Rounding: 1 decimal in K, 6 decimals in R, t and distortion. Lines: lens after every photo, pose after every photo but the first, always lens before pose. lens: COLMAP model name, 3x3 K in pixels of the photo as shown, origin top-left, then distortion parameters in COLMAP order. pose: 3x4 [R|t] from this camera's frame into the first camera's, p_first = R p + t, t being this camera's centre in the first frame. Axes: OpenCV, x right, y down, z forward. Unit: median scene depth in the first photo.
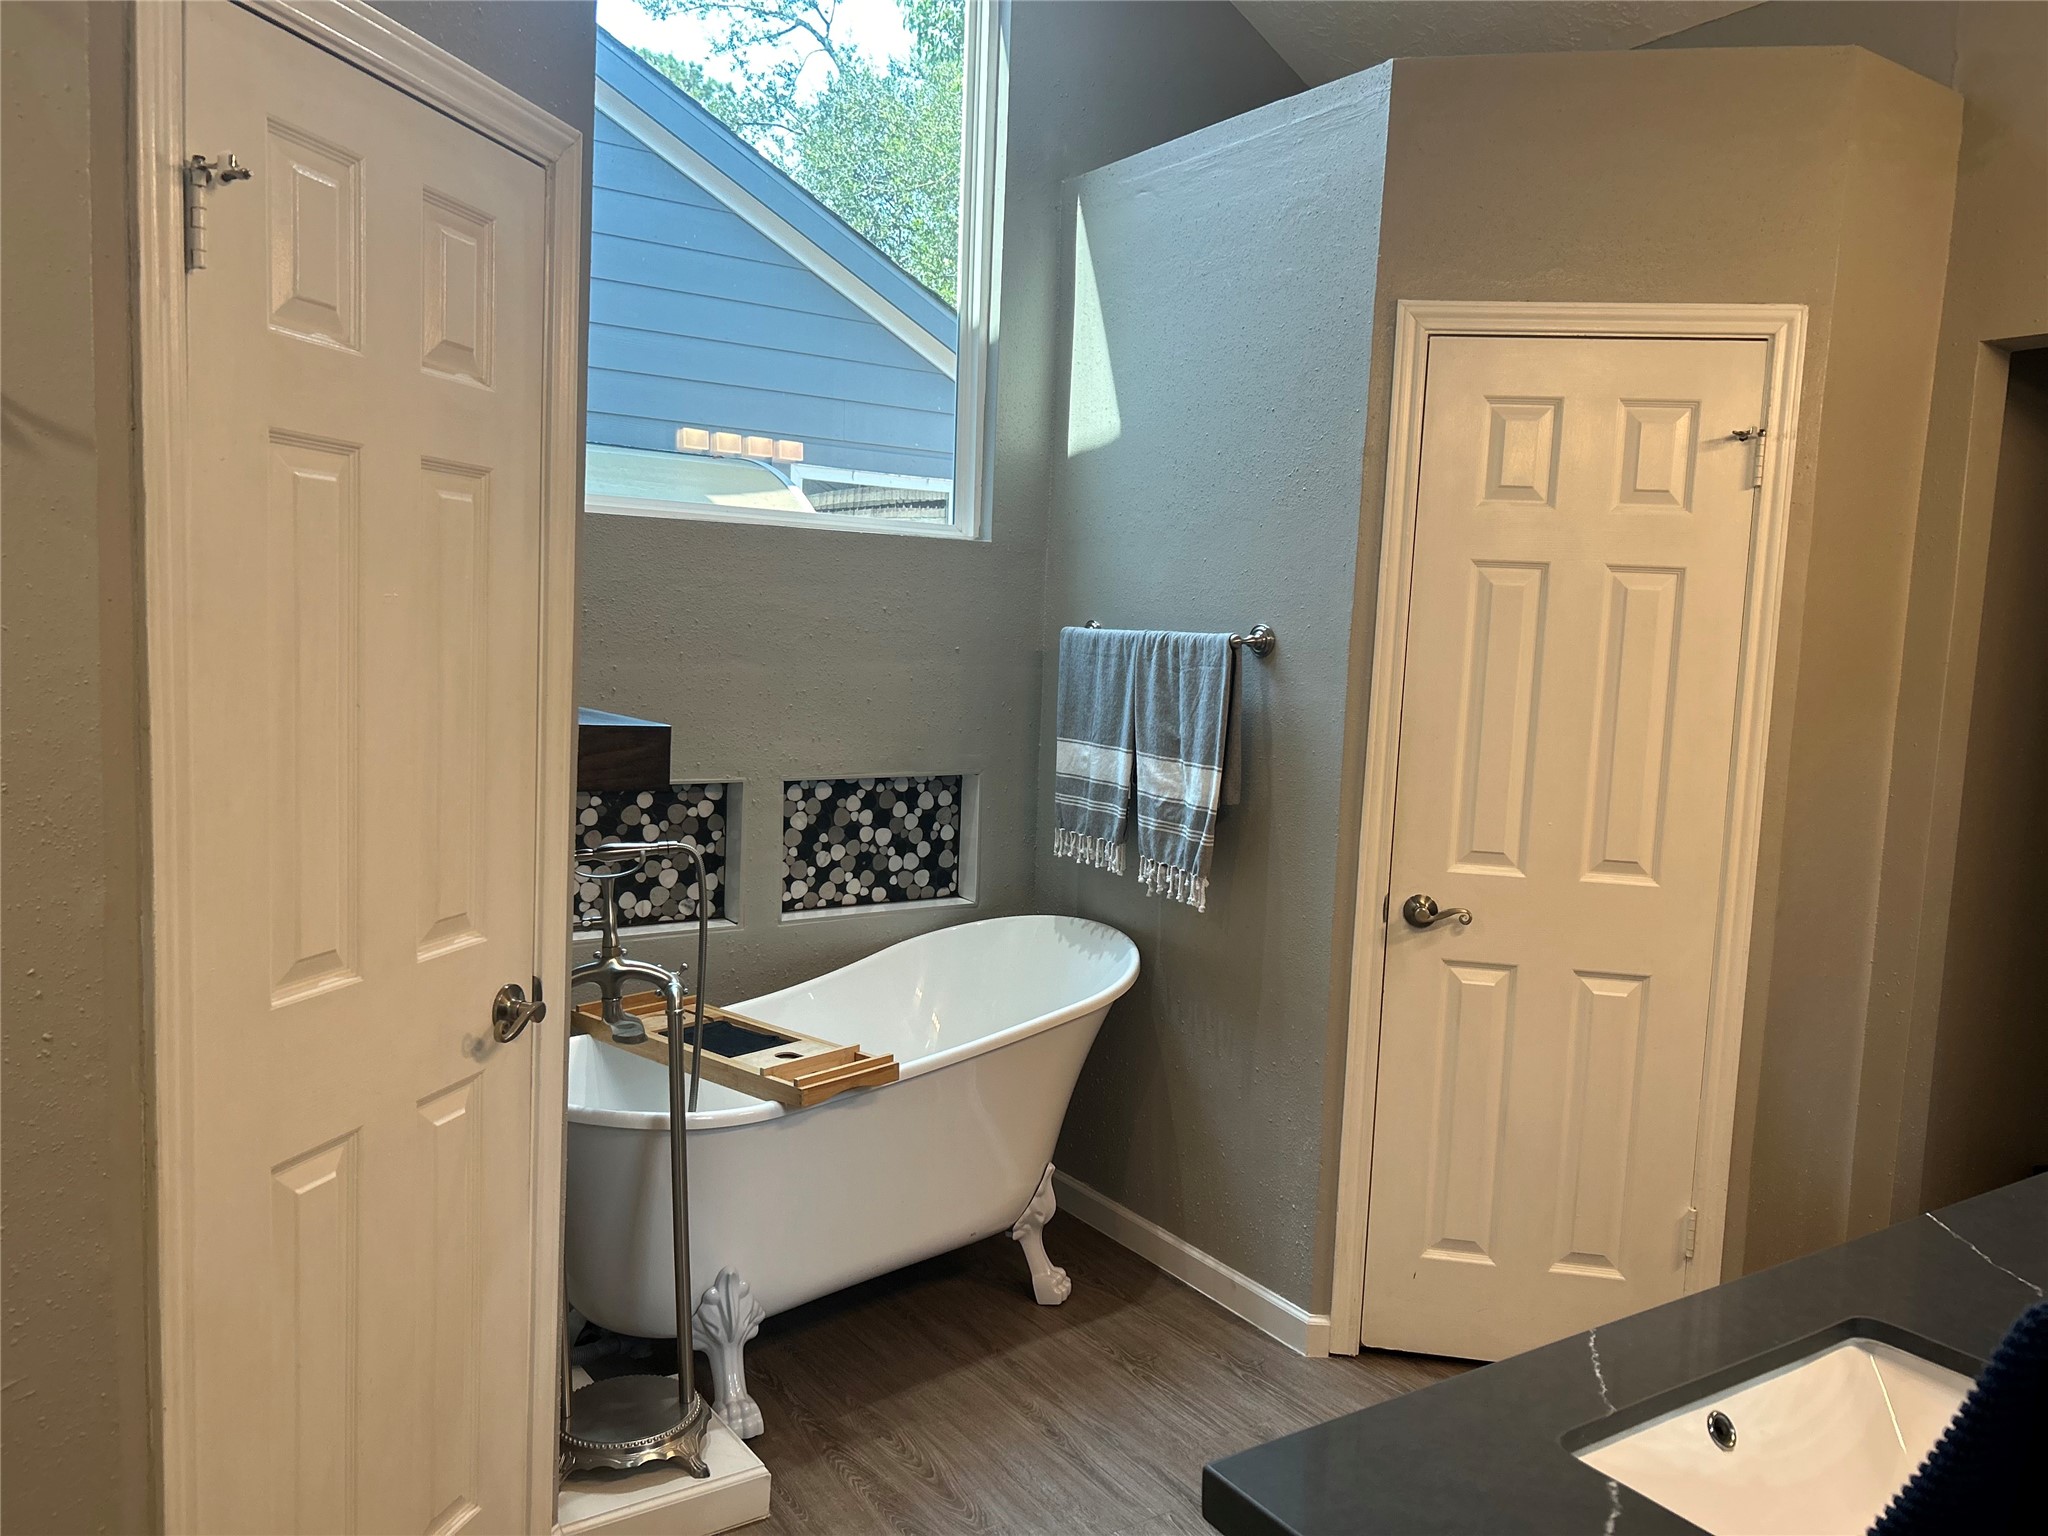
lens RADIAL K [[1543.6, 0, 1059.2], [0, 1543.6, 773.4], [0, 0, 1]] dist [0.166829, -0.269308]
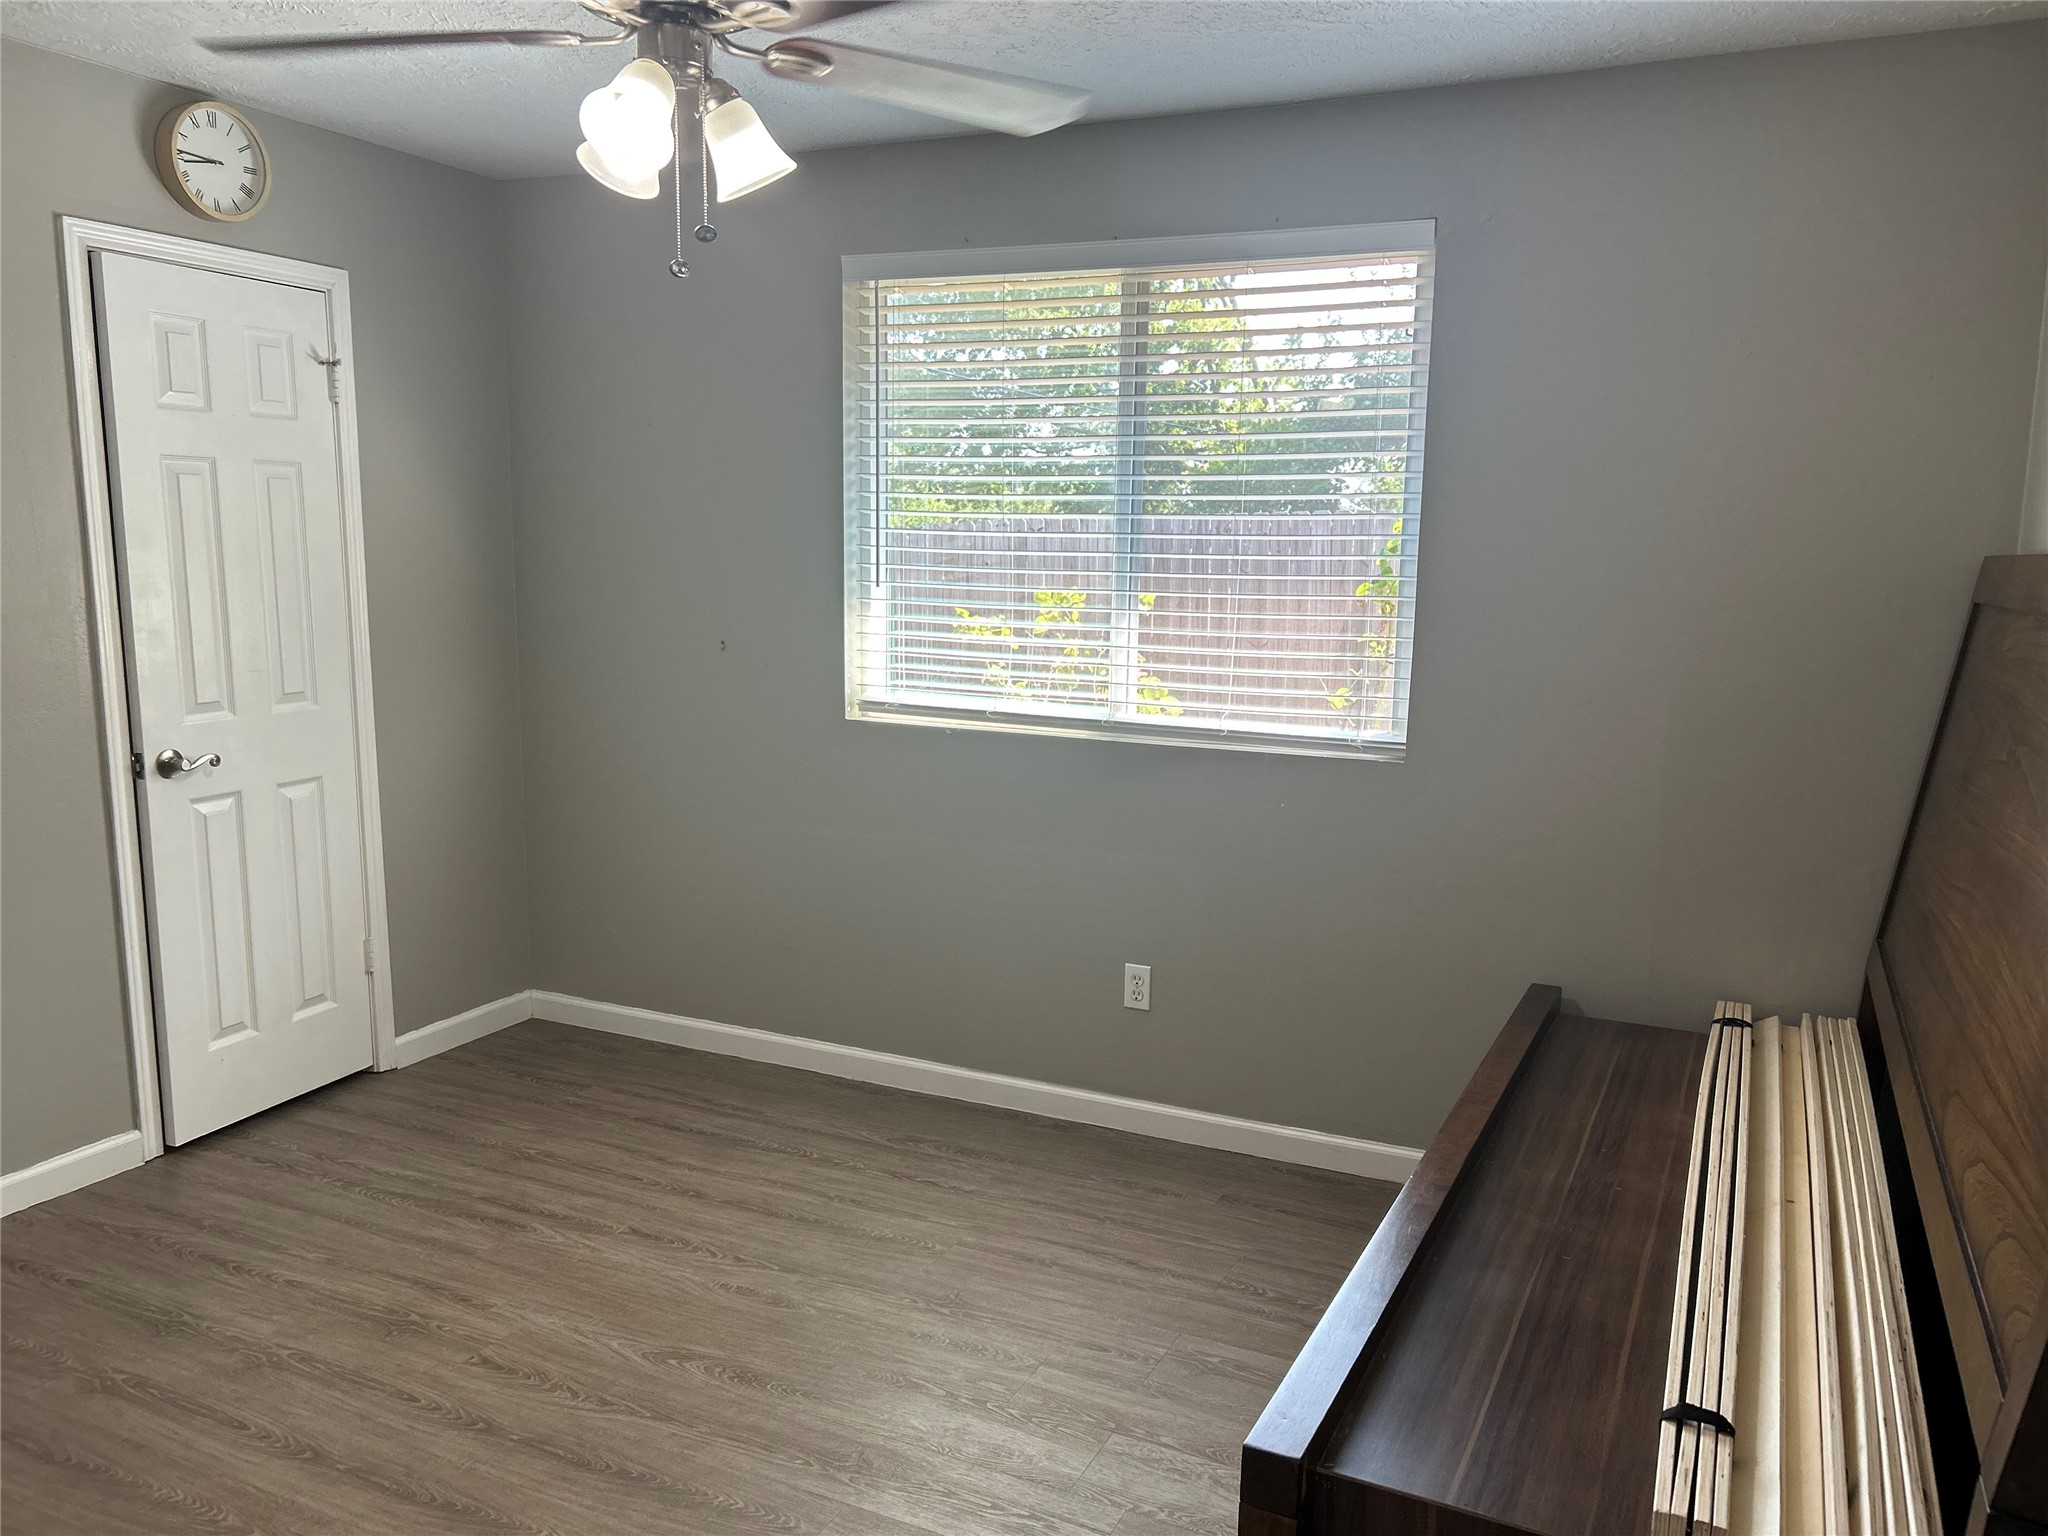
lens RADIAL K [[1543.6, 0, 1059.2], [0, 1543.6, 773.4], [0, 0, 1]] dist [0.166829, -0.269308]
pose [[0.203628, -0.196247, 0.959178, -0.760751], [0.094674, 0.979060, 0.180216, -0.052630], [-0.974460, 0.054112, 0.217944, 0.107517]]
